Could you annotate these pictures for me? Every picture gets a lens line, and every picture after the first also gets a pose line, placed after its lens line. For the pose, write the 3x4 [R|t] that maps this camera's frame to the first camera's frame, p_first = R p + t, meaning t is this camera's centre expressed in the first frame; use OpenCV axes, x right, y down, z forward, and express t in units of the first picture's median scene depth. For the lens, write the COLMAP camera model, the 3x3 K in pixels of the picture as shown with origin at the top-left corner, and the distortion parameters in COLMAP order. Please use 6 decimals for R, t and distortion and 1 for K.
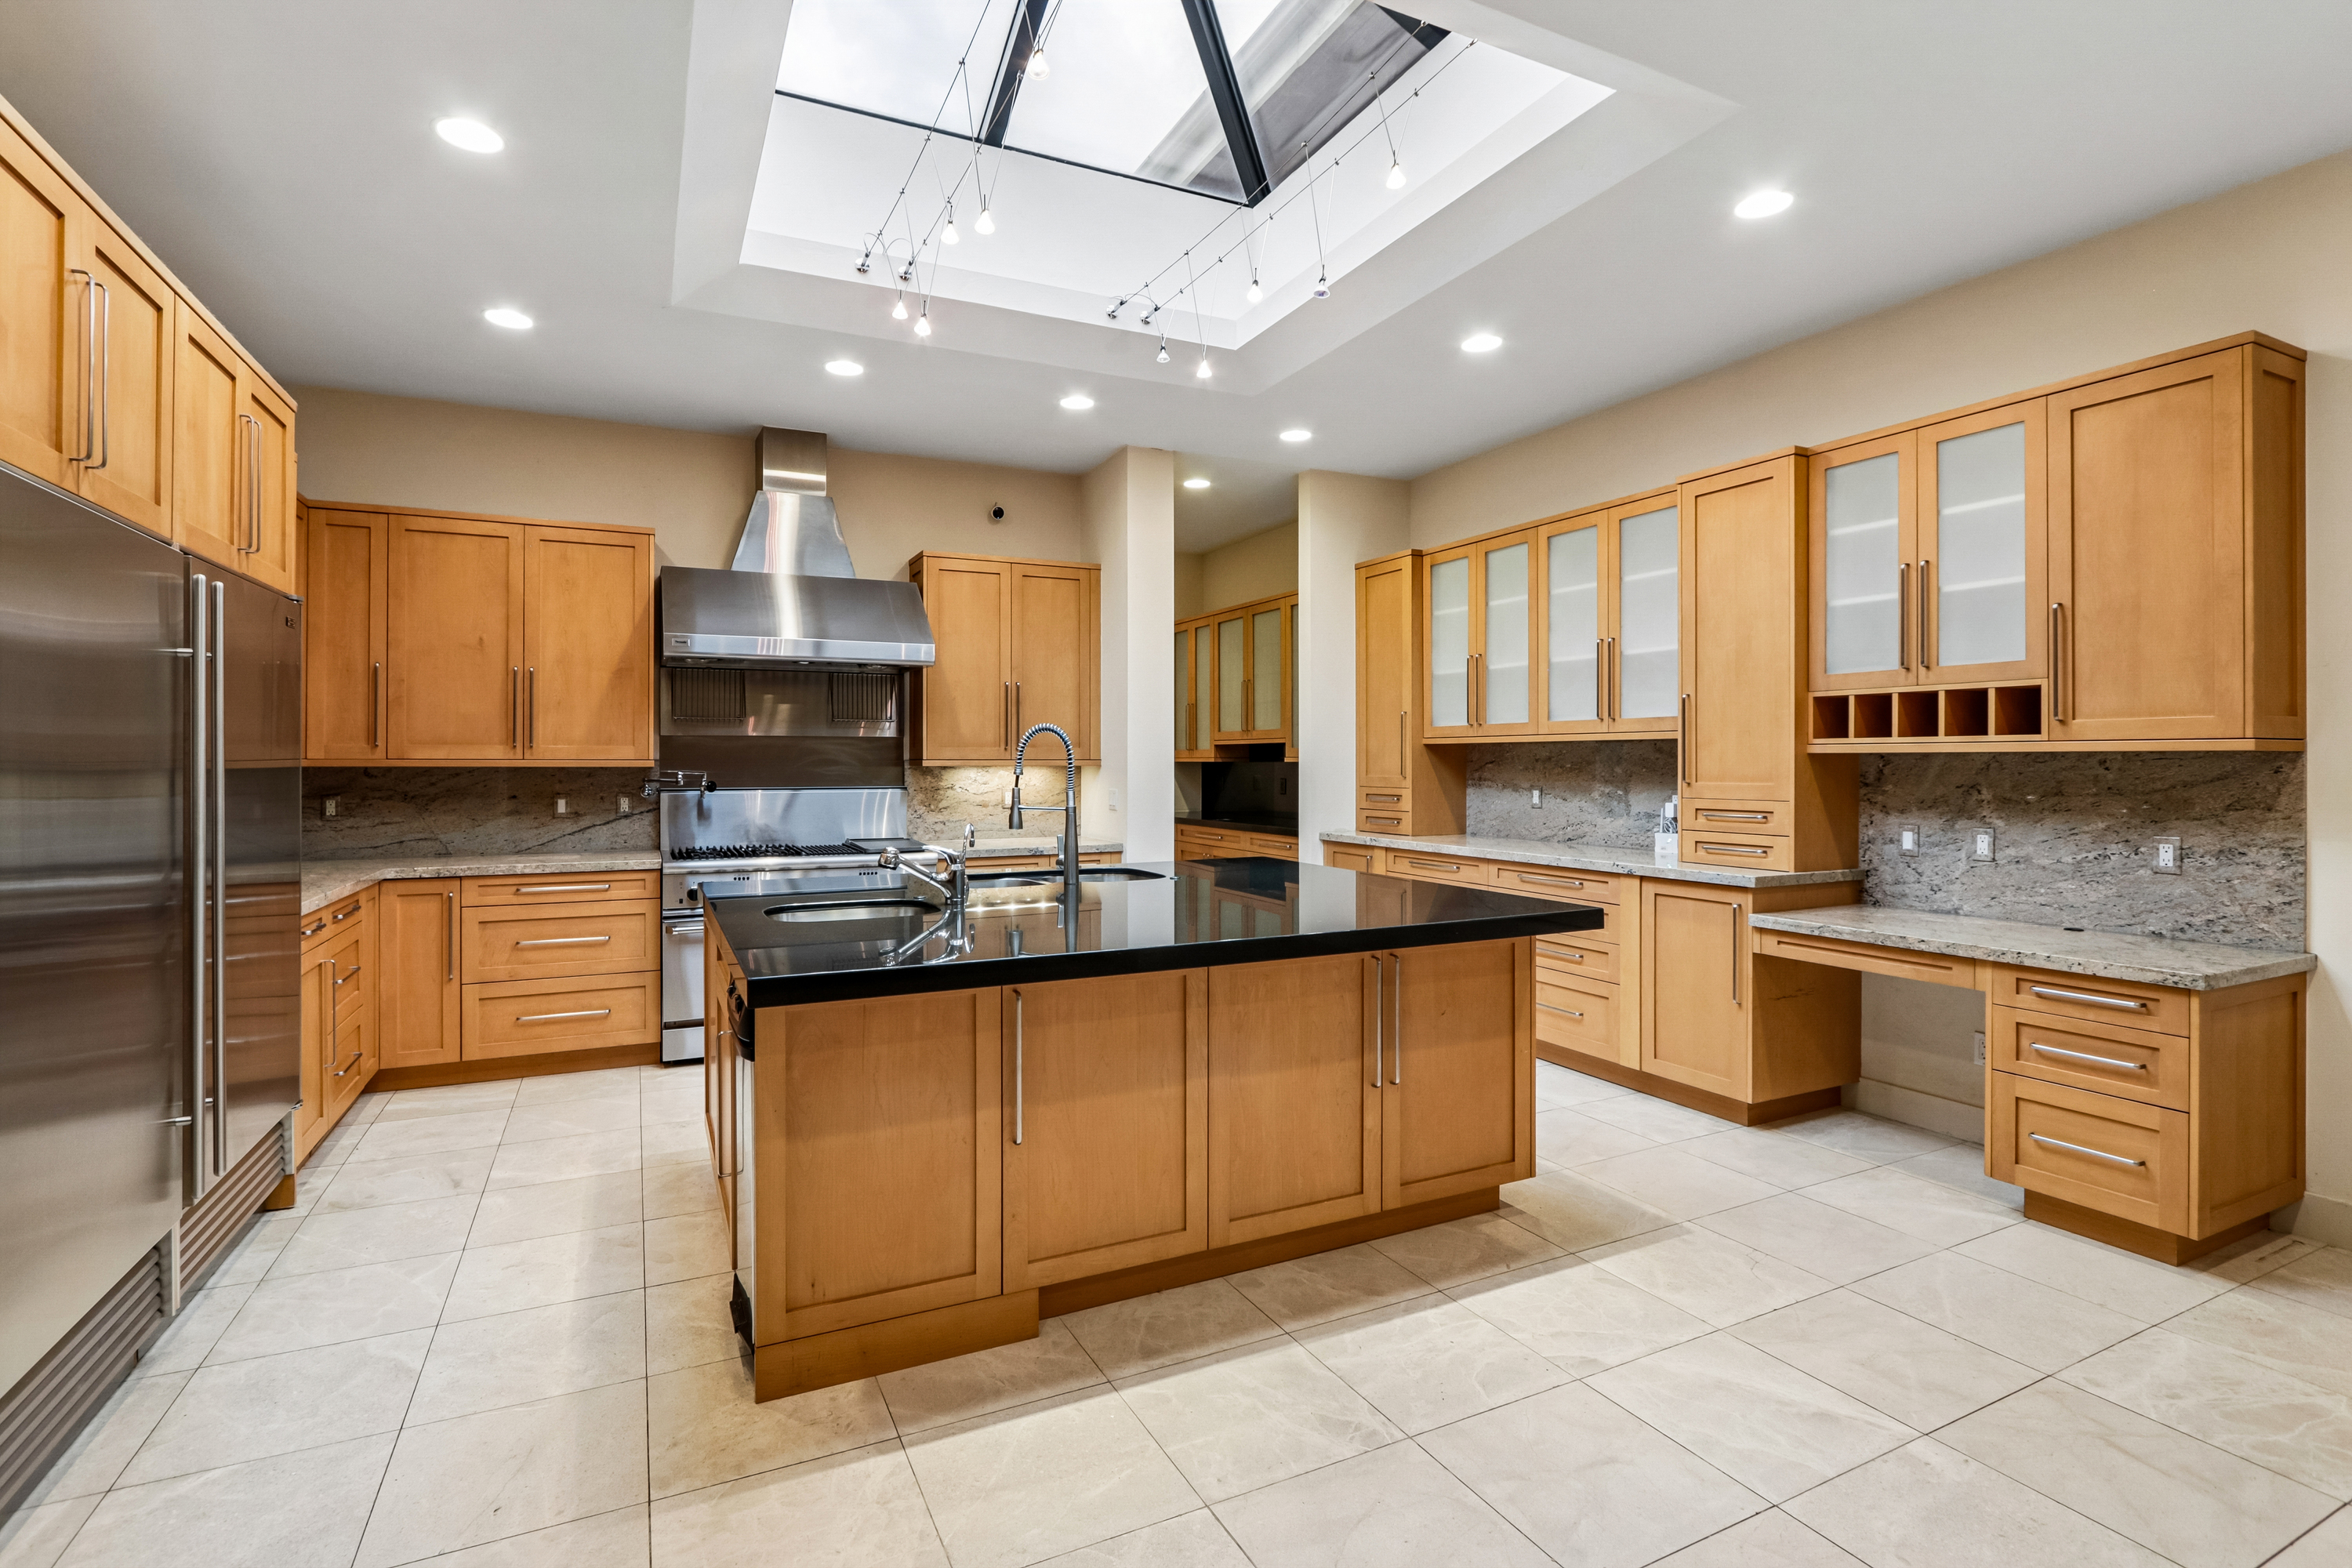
lens RADIAL K [[1094.9, 0, 1128.9], [0, 1094.9, 766.7], [0, 0, 1]] dist [-0.017858, 0.002367]
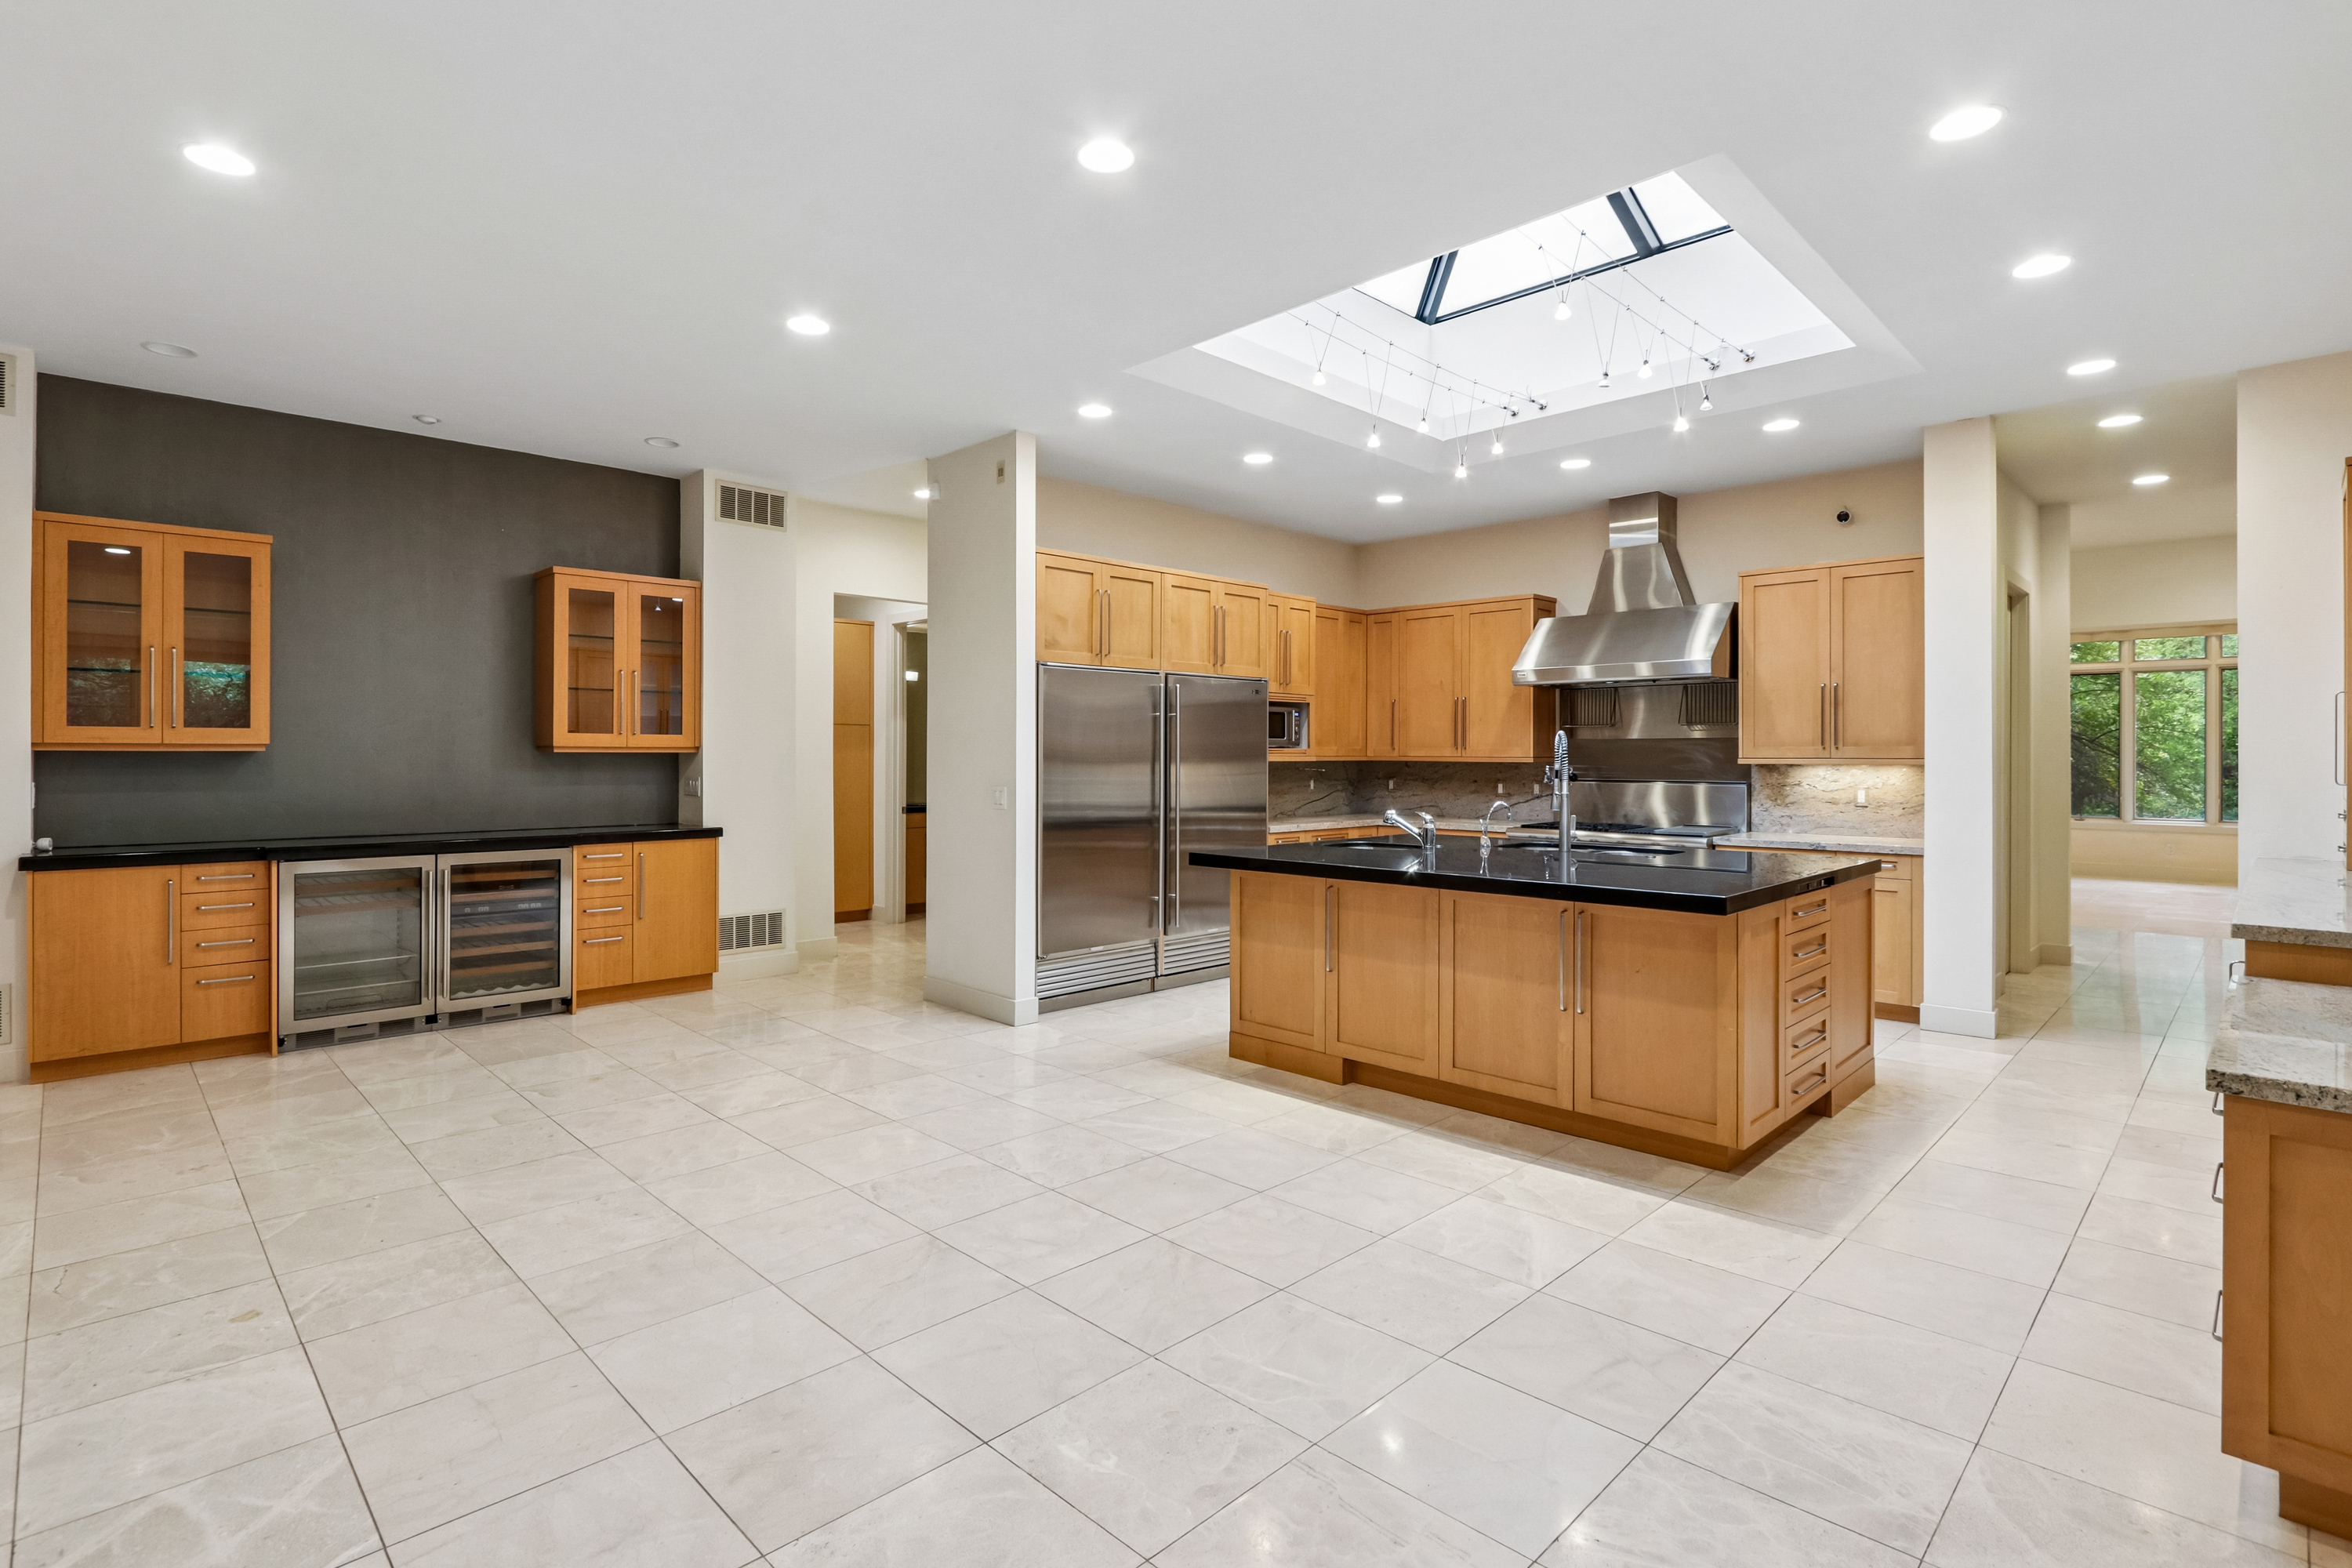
lens RADIAL K [[1094.9, 0, 1127.3], [0, 1094.9, 751.4], [0, 0, 1]] dist [-0.017858, 0.002367]
pose [[0.319680, -0.000676, -0.947525, 1.188175], [-0.008166, 0.999961, -0.003468, -0.007508], [0.947490, 0.008846, 0.319662, 0.079552]]
